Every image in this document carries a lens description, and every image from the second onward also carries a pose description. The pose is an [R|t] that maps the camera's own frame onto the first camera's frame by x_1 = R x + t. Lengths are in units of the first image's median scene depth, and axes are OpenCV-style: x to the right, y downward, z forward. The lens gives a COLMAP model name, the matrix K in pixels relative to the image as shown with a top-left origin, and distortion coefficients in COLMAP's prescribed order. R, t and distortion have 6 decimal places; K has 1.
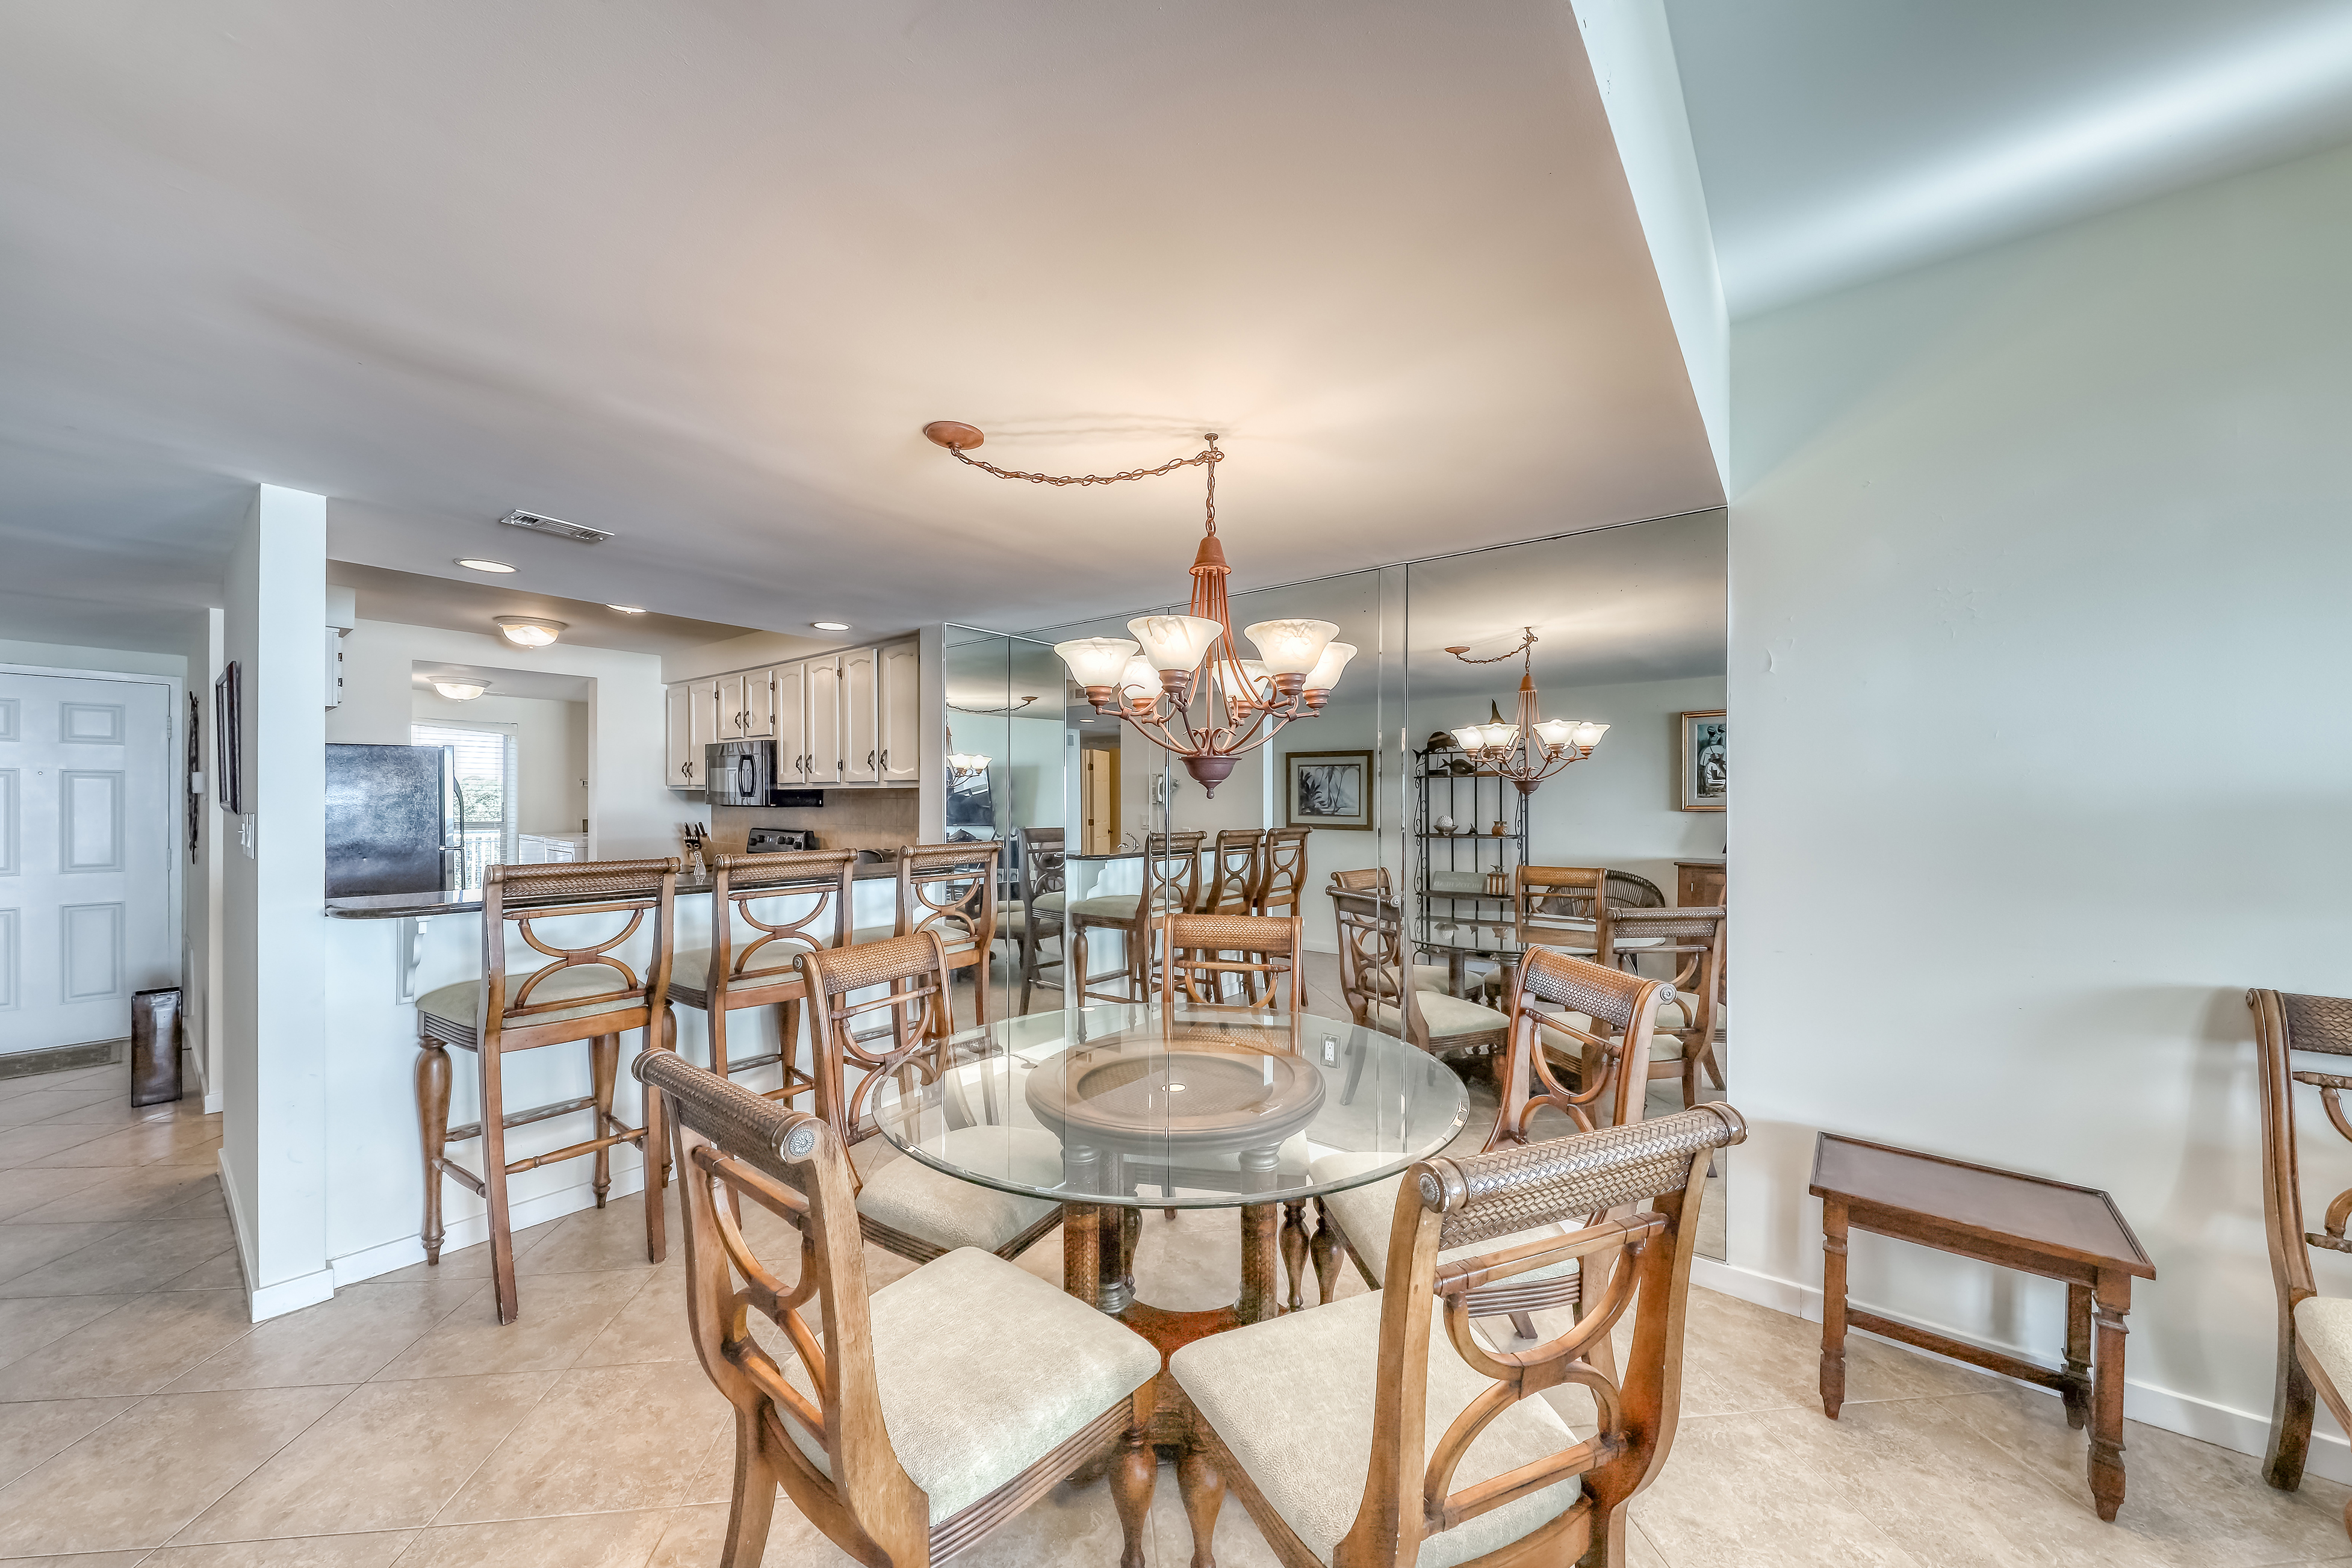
lens RADIAL K [[825.9, 0, 1176.0], [0, 825.9, 784.0], [0, 0, 1]] dist [0.011421, 0.000117]
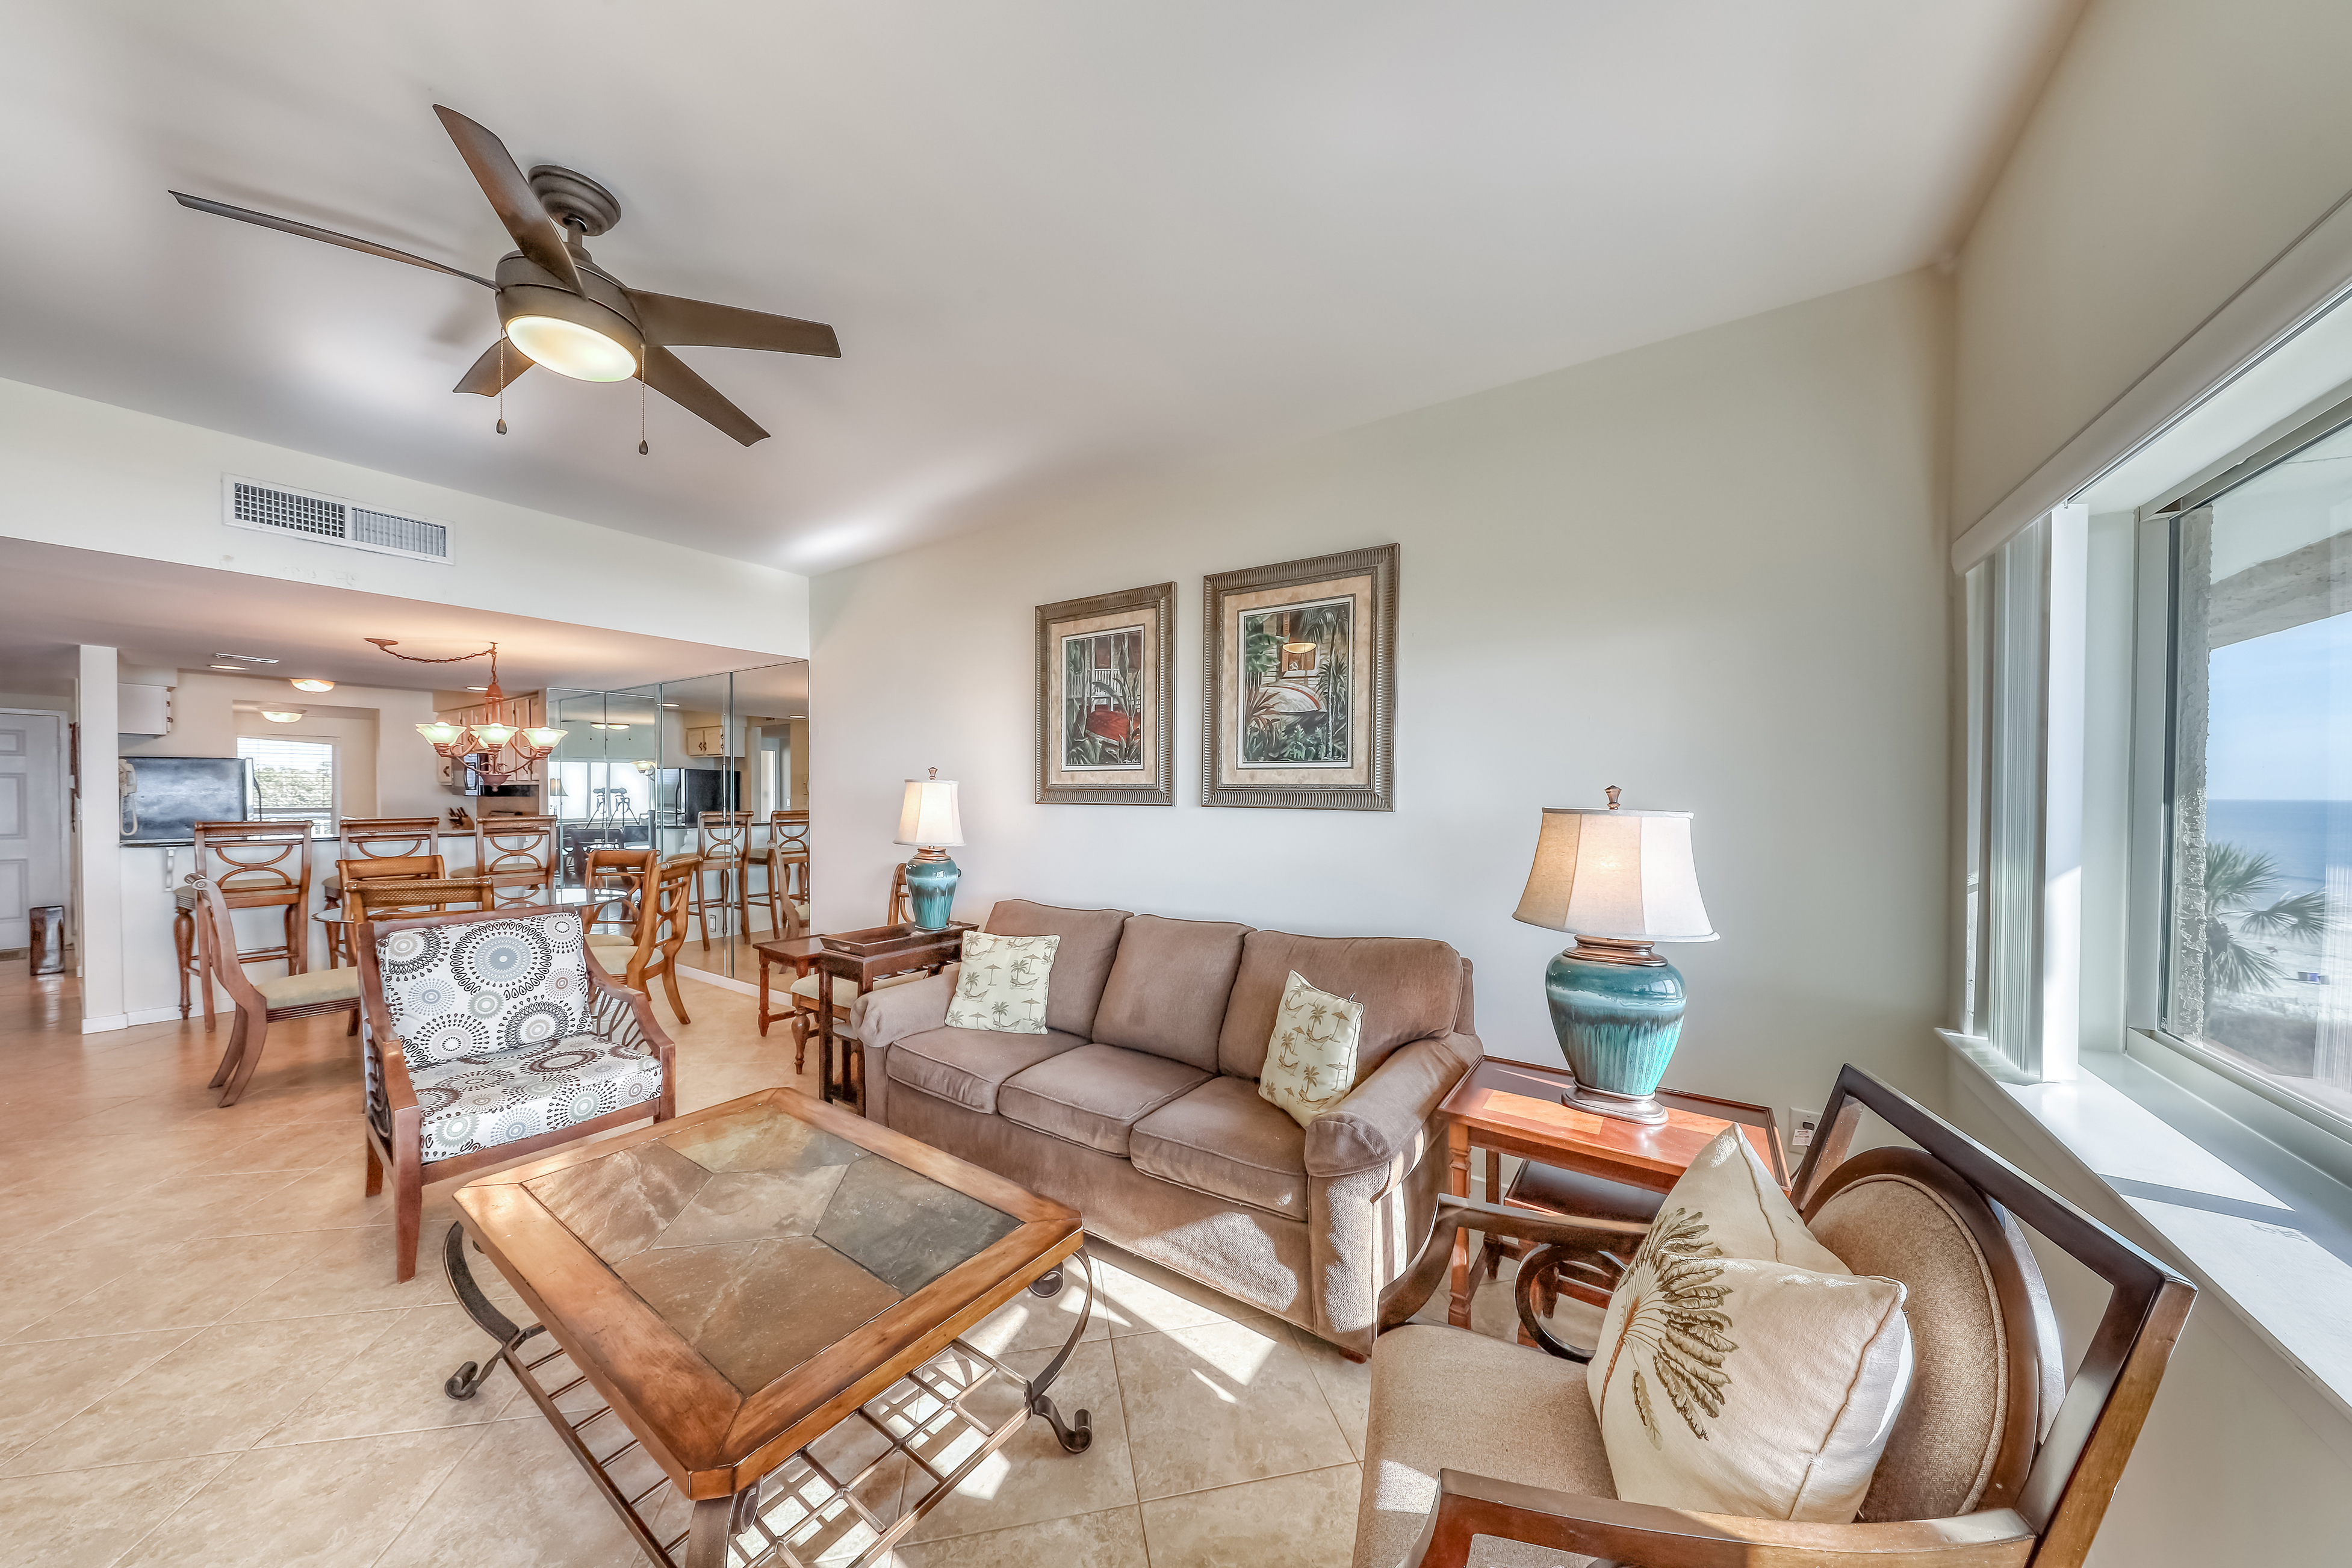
lens RADIAL K [[746.5, 0, 1176.0], [0, 746.5, 784.0], [0, 0, 1]] dist [0.000611, -0.000008]
pose [[0.996284, -0.004728, 0.086003, 0.873866], [0.003405, 0.999874, 0.015530, -0.013584], [-0.086066, -0.015179, 0.996174, -0.651318]]
